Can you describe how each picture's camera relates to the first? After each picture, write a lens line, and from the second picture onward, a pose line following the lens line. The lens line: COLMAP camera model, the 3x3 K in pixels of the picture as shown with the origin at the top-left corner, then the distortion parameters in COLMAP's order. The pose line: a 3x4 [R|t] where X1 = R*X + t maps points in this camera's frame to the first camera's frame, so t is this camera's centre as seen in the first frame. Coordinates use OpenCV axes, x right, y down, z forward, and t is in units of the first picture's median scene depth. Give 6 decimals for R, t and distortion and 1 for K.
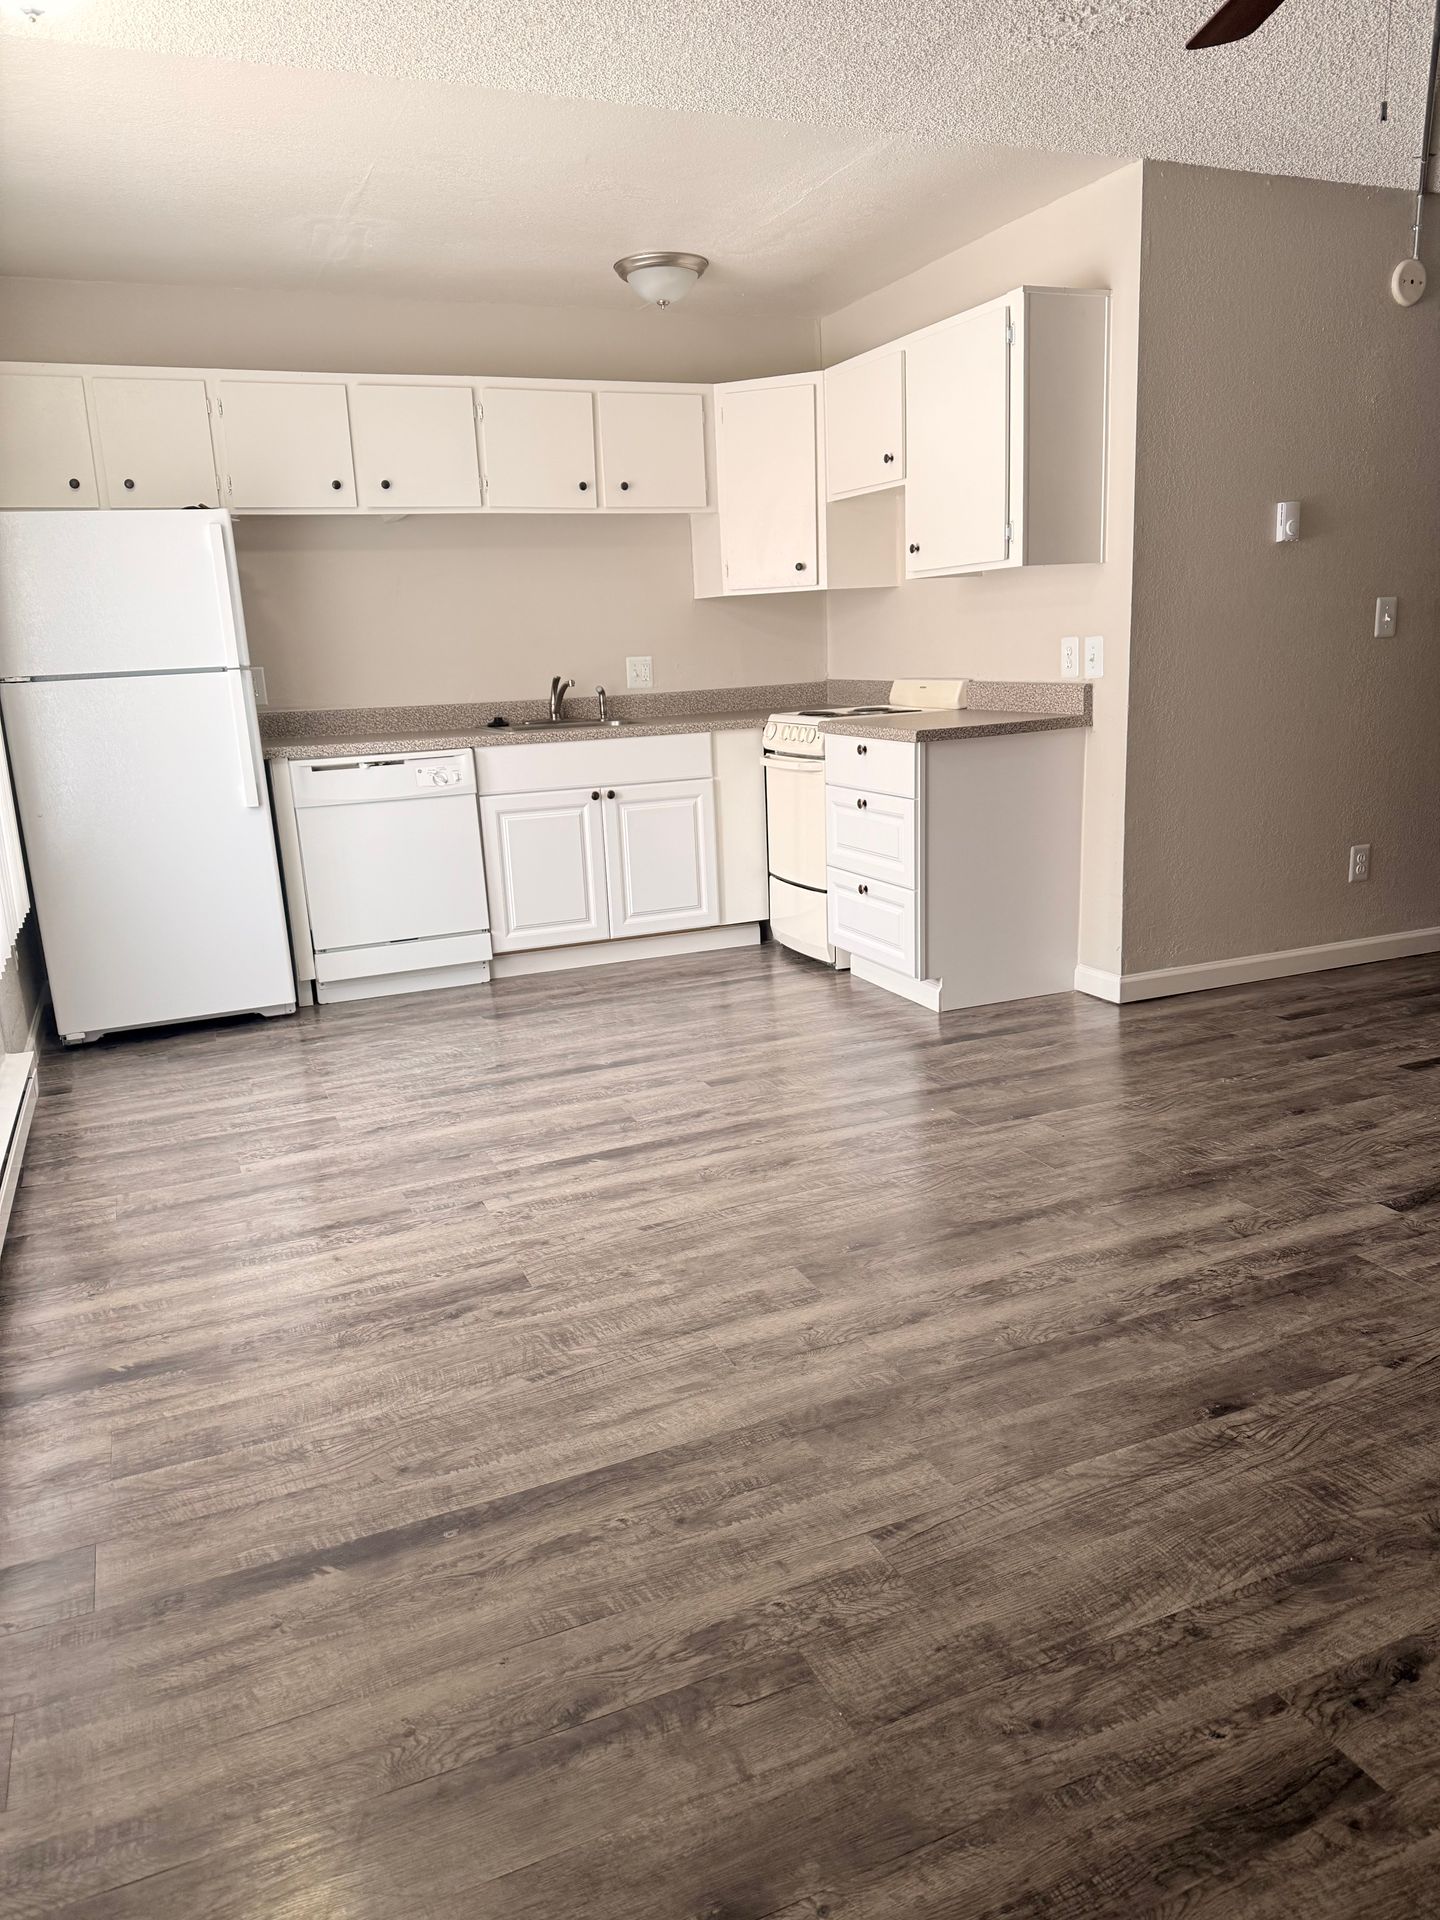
lens RADIAL K [[1365.7, 0, 709.8], [0, 1365.7, 963.3], [0, 0, 1]] dist [0.043373, -0.058147]
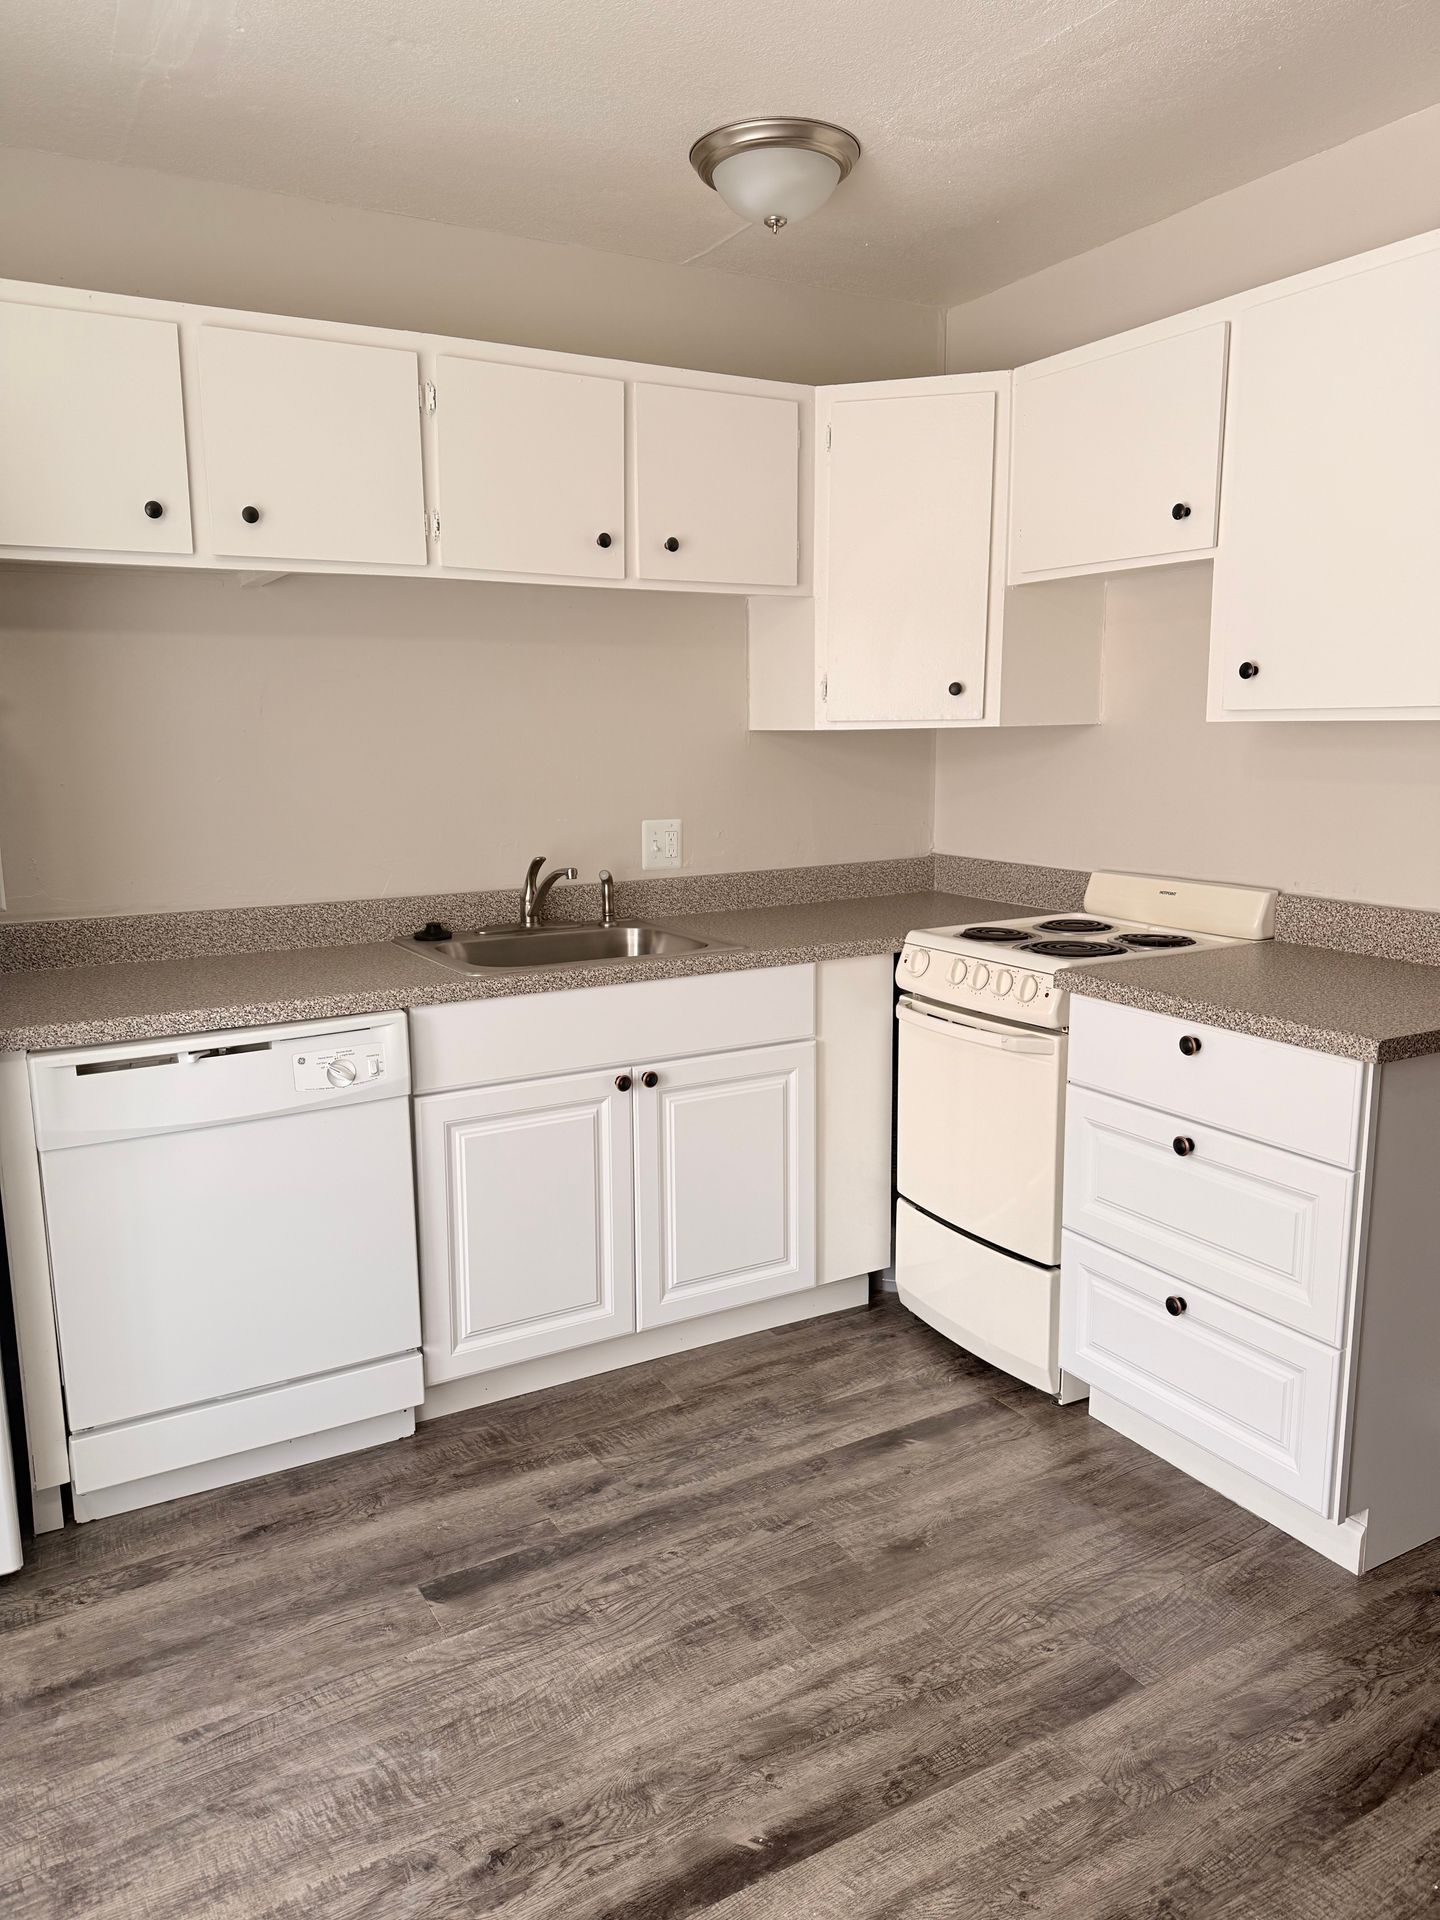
lens RADIAL K [[1365.7, 0, 711.4], [0, 1365.7, 931.8], [0, 0, 1]] dist [0.043373, -0.058147]
pose [[0.992945, 0.011867, 0.117976, -0.115844], [-0.001334, 0.996035, -0.088957, -0.136449], [-0.118564, 0.088172, 0.989024, 0.452129]]
